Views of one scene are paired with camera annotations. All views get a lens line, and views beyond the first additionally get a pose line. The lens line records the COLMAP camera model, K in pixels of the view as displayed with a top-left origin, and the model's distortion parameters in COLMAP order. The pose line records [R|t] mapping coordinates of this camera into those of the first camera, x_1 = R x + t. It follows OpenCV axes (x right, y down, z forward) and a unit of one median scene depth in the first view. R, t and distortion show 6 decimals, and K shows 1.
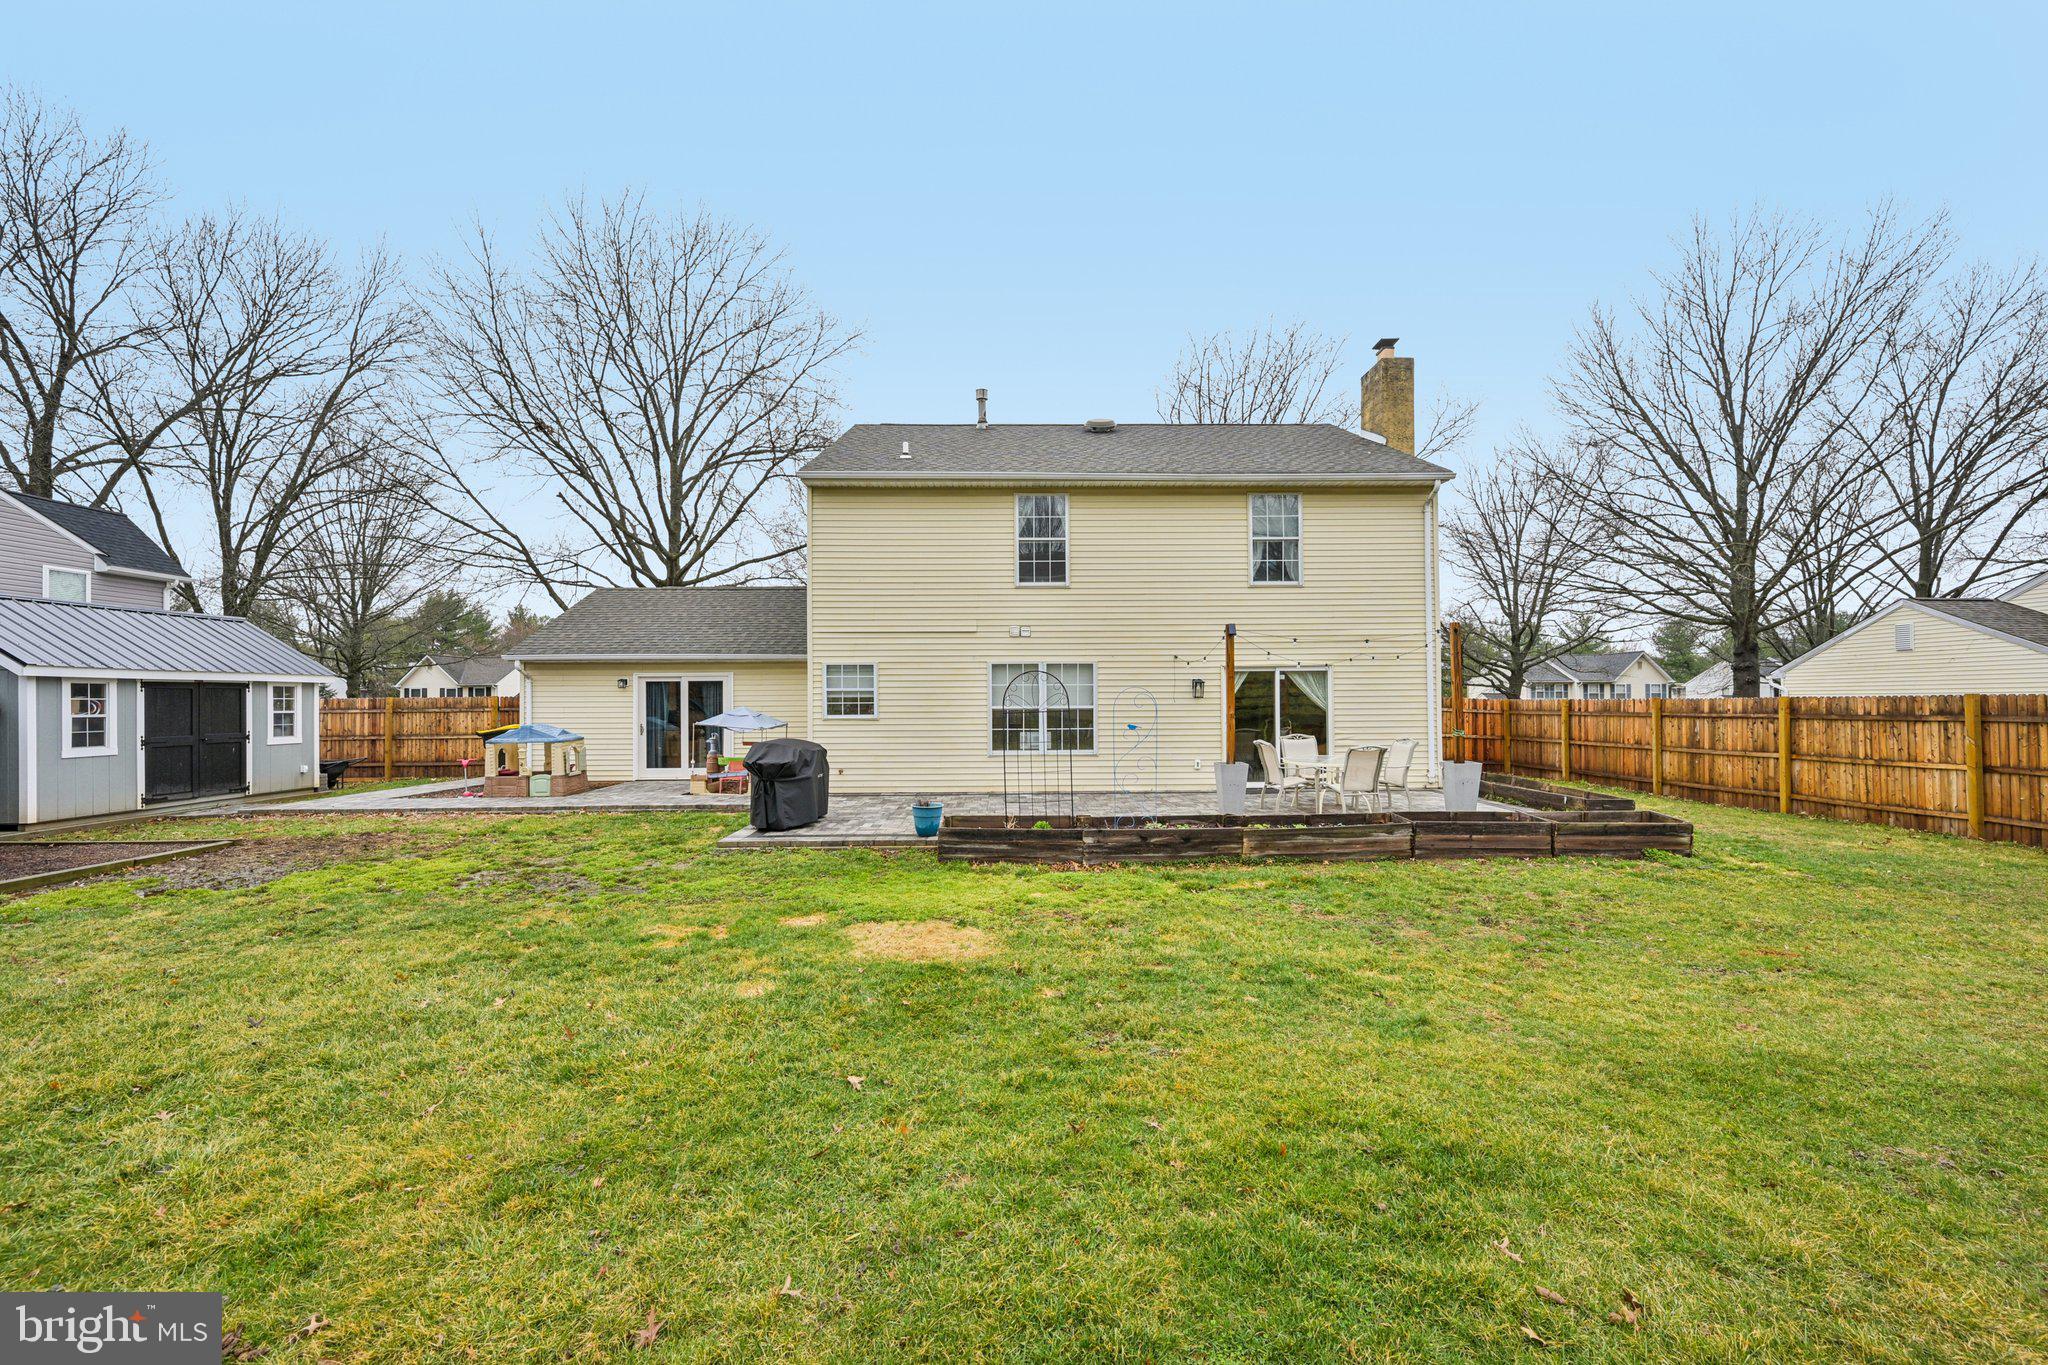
lens RADIAL K [[803.2, 0, 1019.6], [0, 803.2, 692.4], [0, 0, 1]] dist [0.001132, 0.000404]
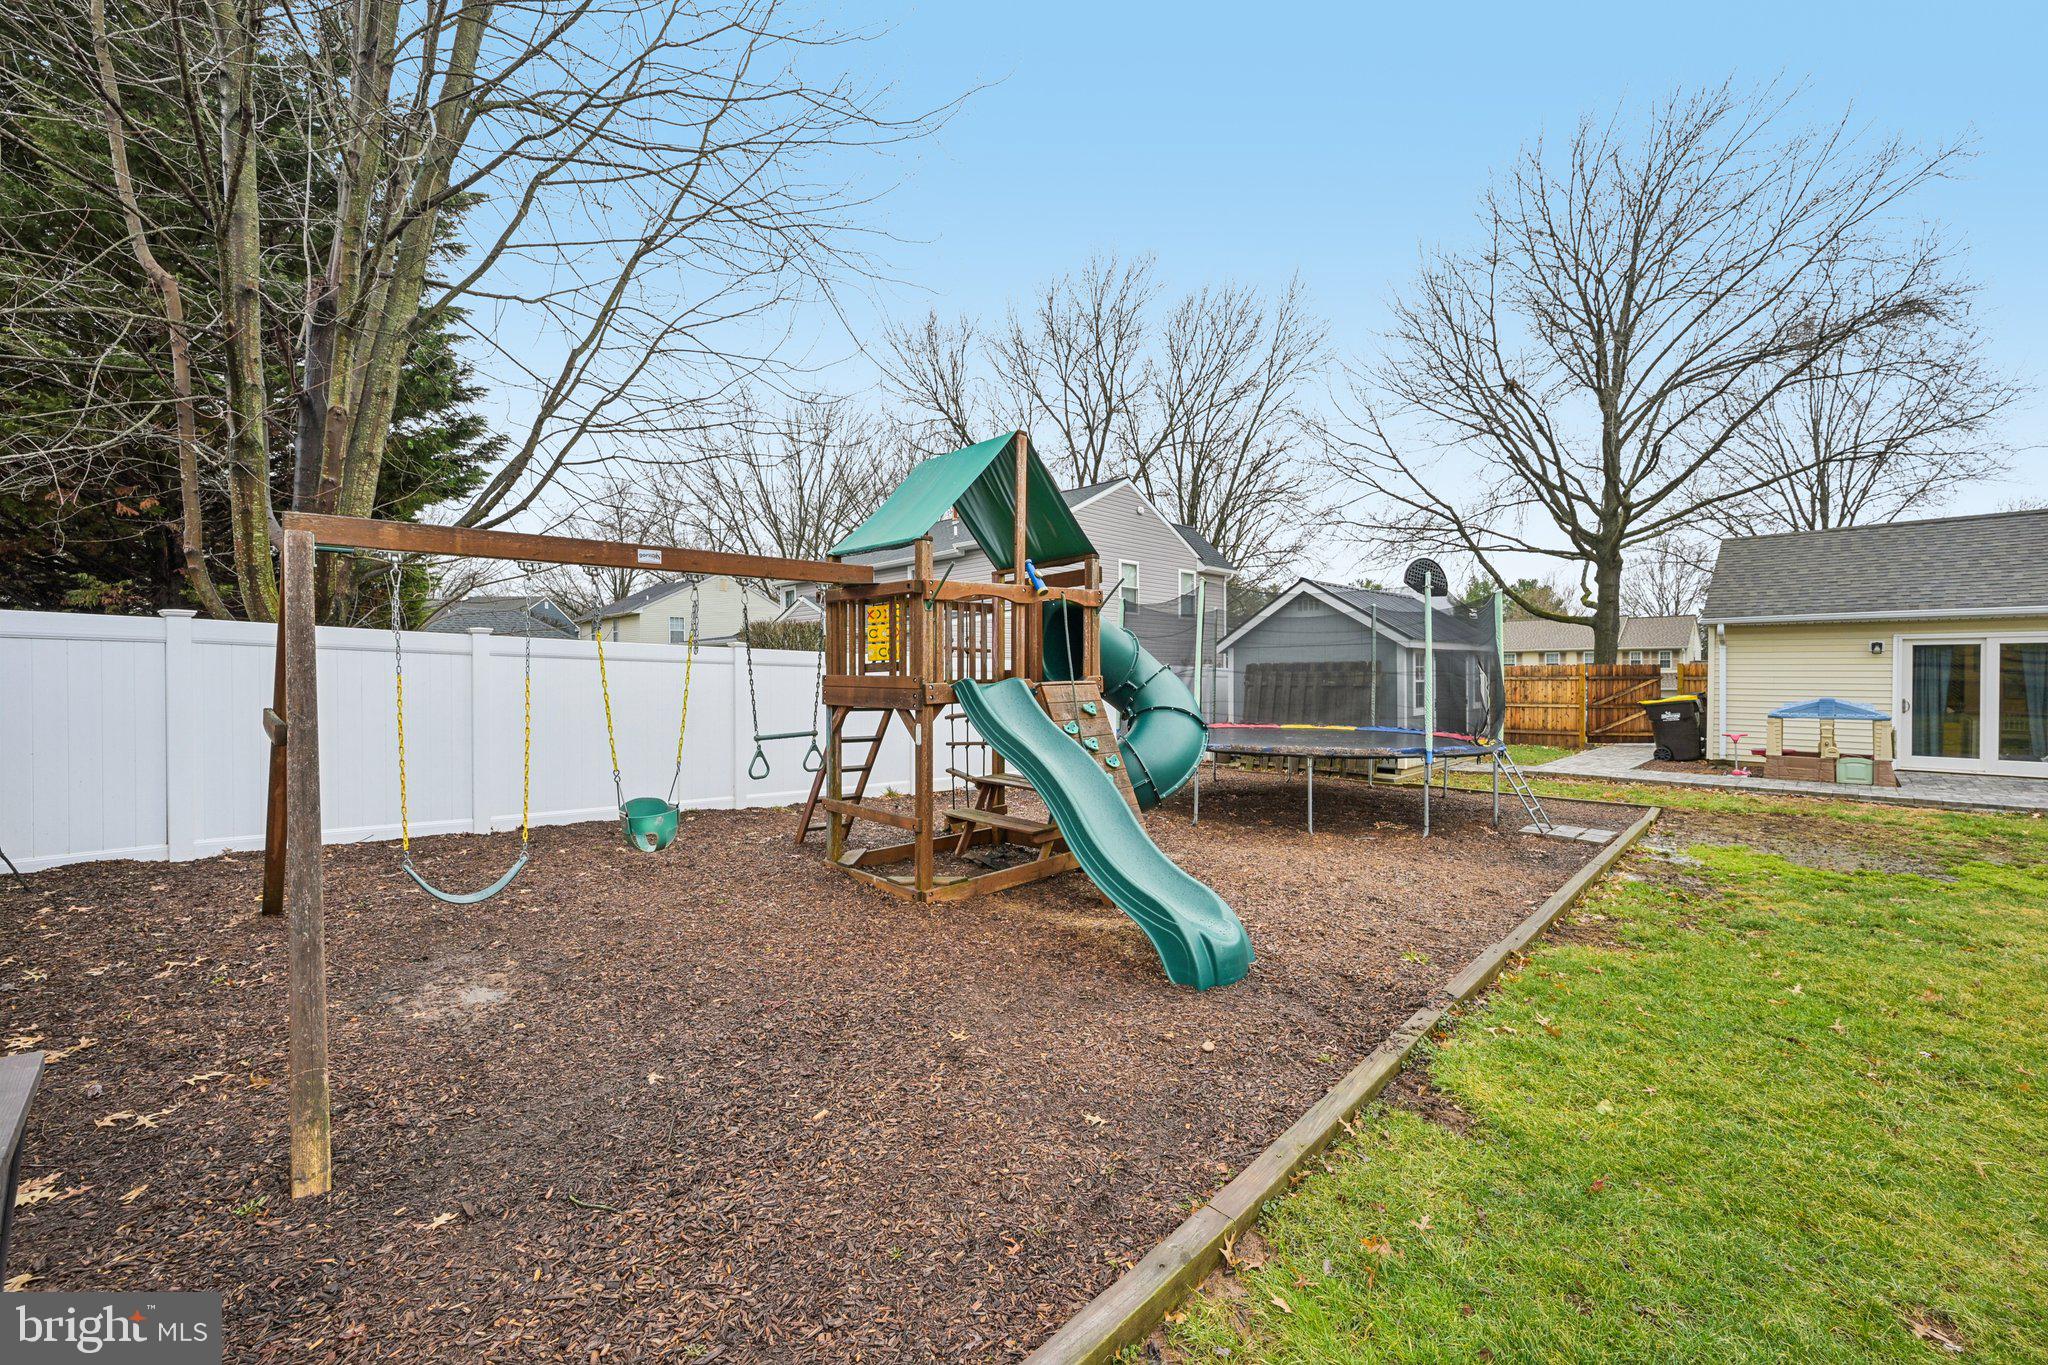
lens RADIAL K [[798.3, 0, 1024.0], [0, 798.3, 682.5], [0, 0, 1]] dist [0.000921, -0.000248]
pose [[0.689809, 0.014702, -0.723842, -0.587858], [0.004606, 0.999684, 0.024694, -0.000550], [0.723977, -0.020368, 0.689523, -0.195550]]
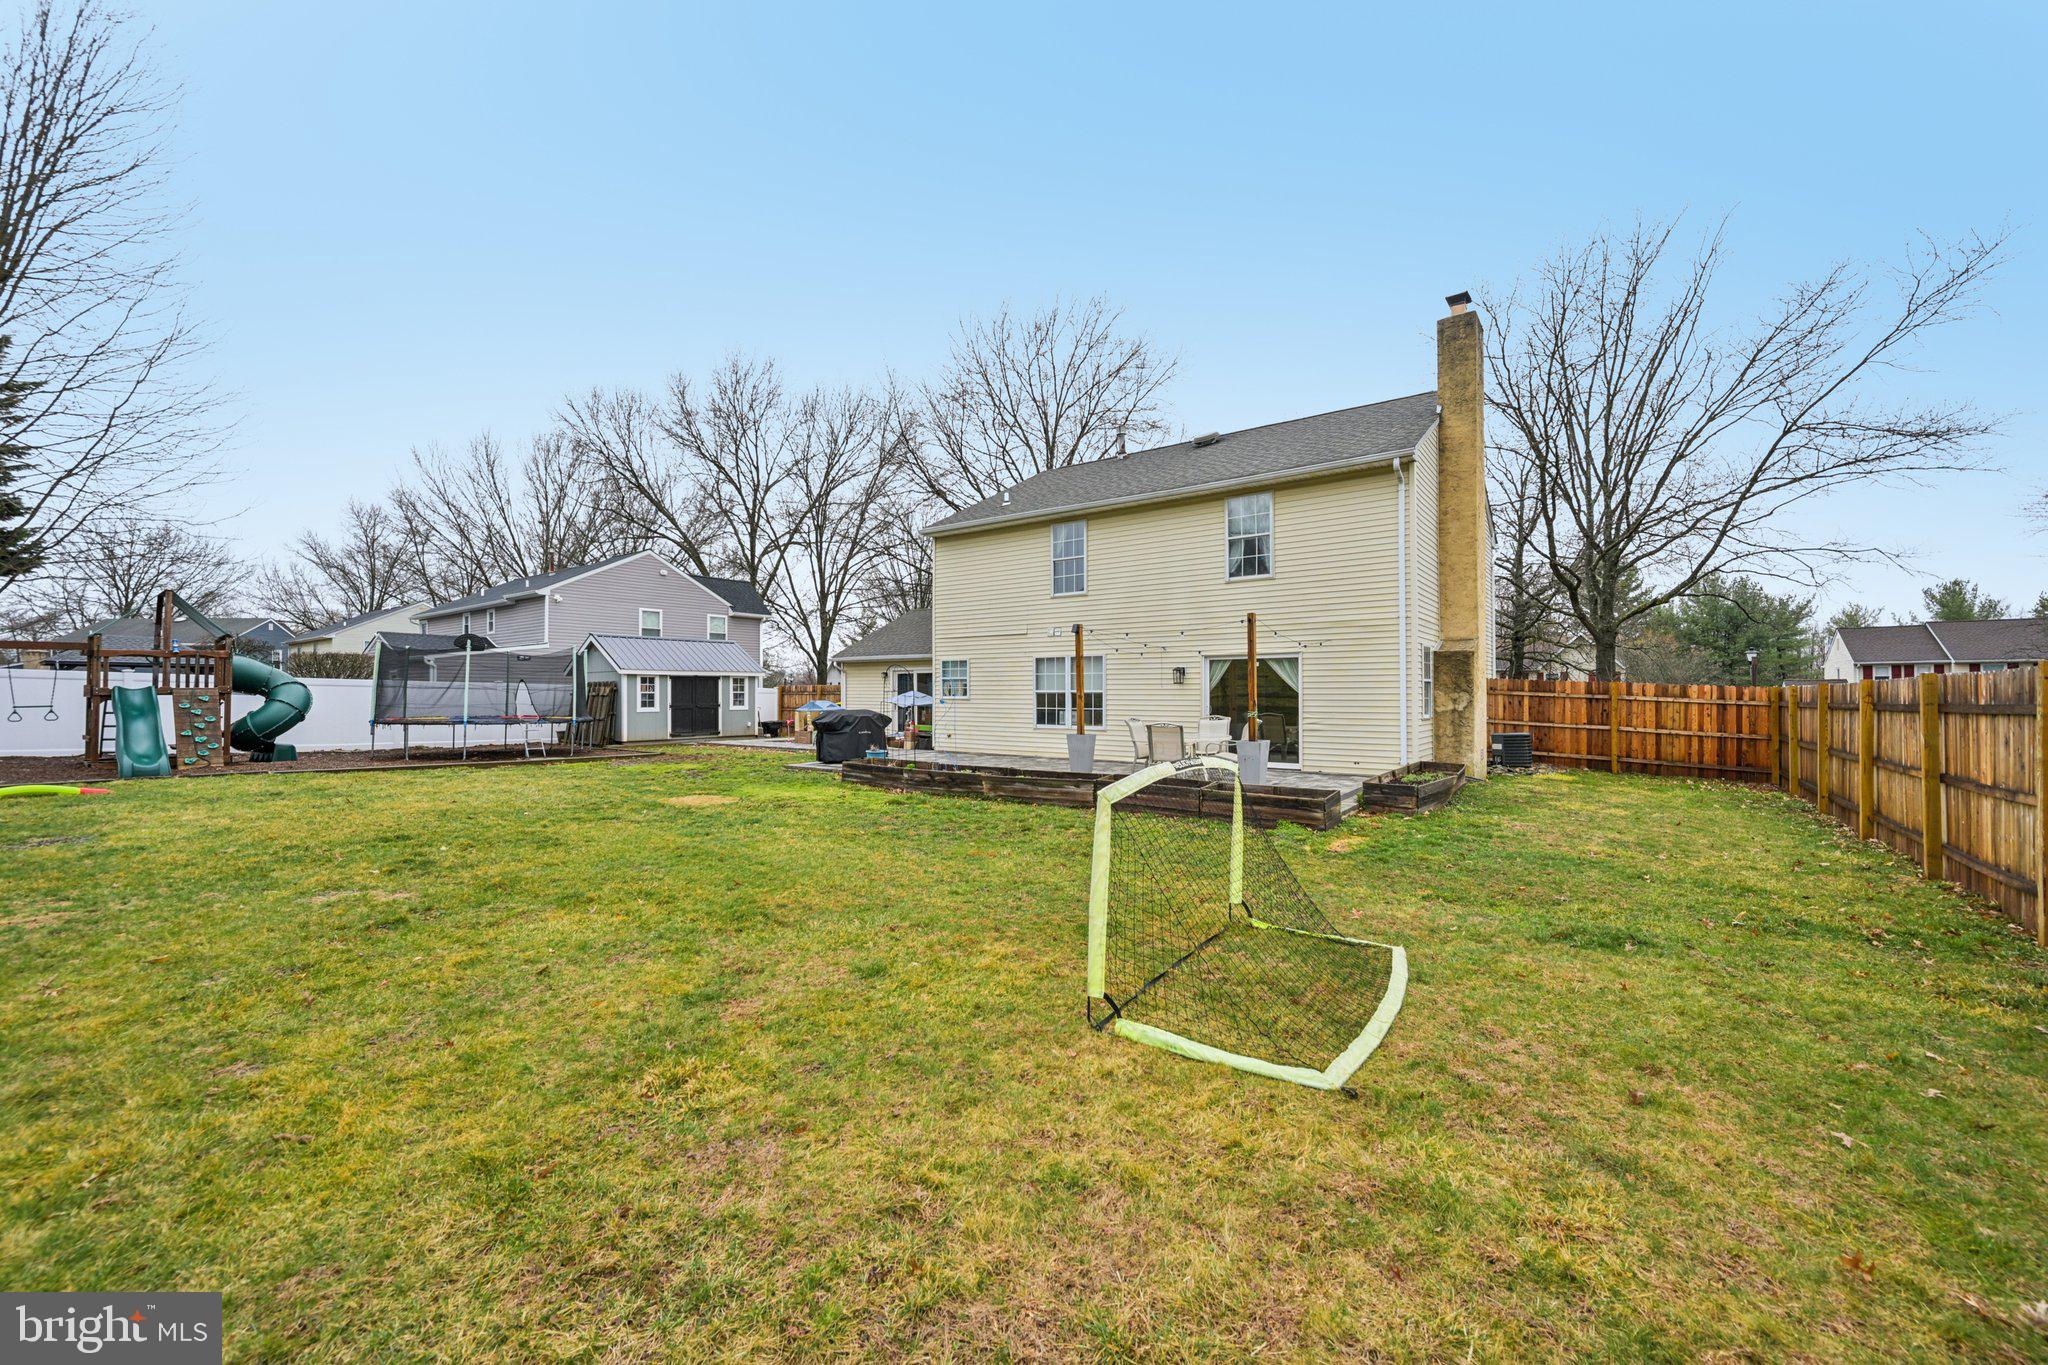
lens RADIAL K [[803.2, 0, 1019.6], [0, 803.2, 692.4], [0, 0, 1]] dist [0.001132, 0.000404]
pose [[0.787747, 0.005401, -0.615975, 0.746452], [0.001365, 0.999944, 0.010514, 0.006695], [0.615997, -0.009123, 0.787695, -0.043412]]
